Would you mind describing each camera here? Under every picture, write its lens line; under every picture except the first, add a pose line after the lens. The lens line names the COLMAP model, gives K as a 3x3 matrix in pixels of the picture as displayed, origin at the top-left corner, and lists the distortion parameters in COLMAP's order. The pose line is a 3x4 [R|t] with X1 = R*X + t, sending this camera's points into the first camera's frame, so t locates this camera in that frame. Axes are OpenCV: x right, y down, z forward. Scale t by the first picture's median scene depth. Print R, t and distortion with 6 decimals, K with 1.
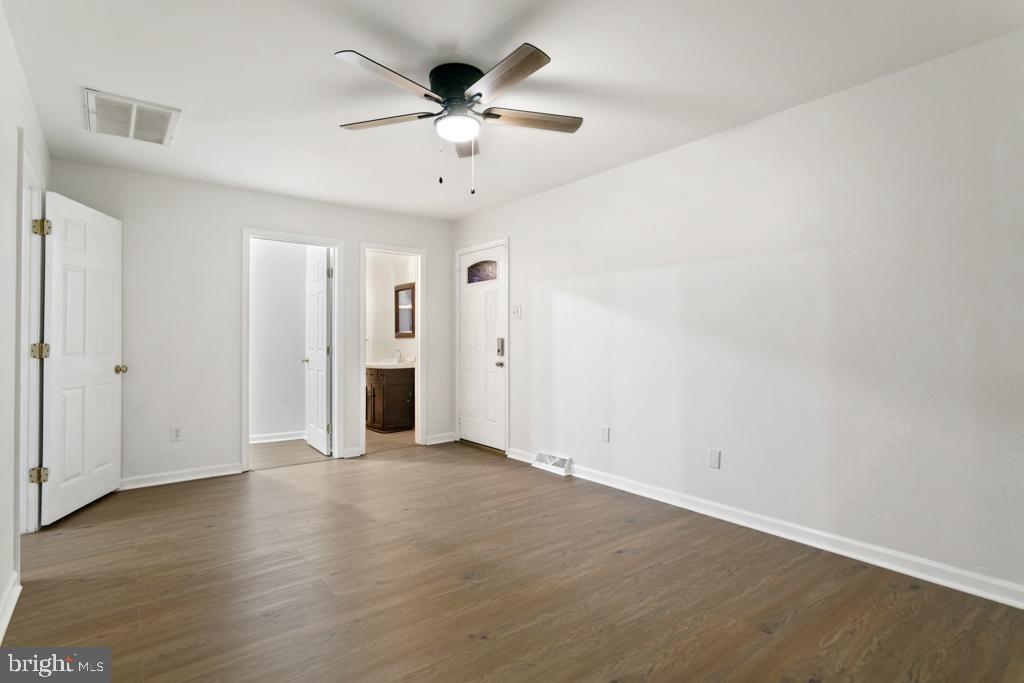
lens RADIAL K [[509.2, 0, 510.4], [0, 509.2, 340.3], [0, 0, 1]] dist [-0.004596, -0.000601]
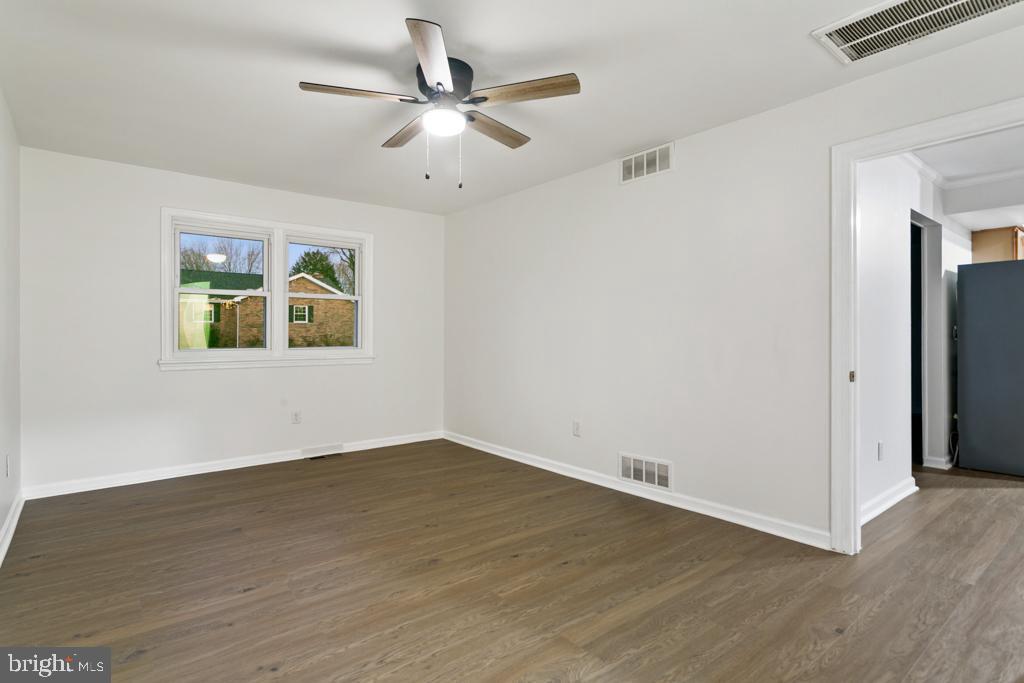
lens RADIAL K [[509.2, 0, 506.4], [0, 509.2, 332.4], [0, 0, 1]] dist [-0.004596, -0.000601]
pose [[-0.999910, 0.005344, -0.012319, -0.202085], [0.005385, 0.999980, -0.003309, 0.000152], [0.012301, -0.003375, -0.999919, 1.862287]]
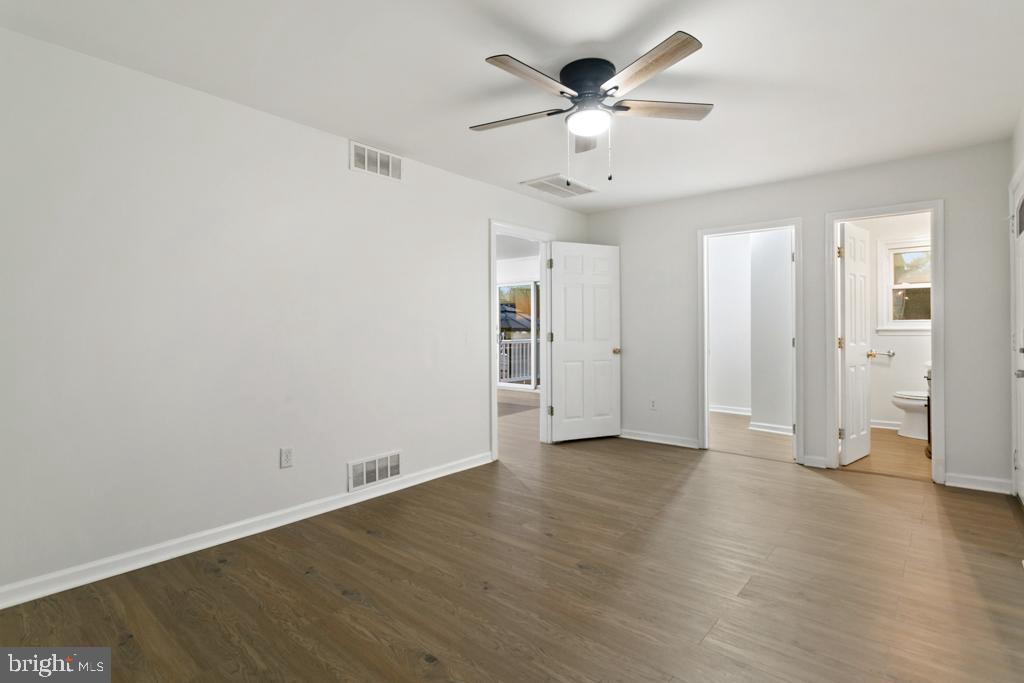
lens RADIAL K [[509.2, 0, 503.7], [0, 509.2, 330.3], [0, 0, 1]] dist [-0.004596, -0.000601]
pose [[0.188144, 0.001789, -0.982140, 0.797509], [0.000262, 0.999998, 0.001872, -0.005738], [0.982141, -0.000609, 0.188143, 0.596195]]
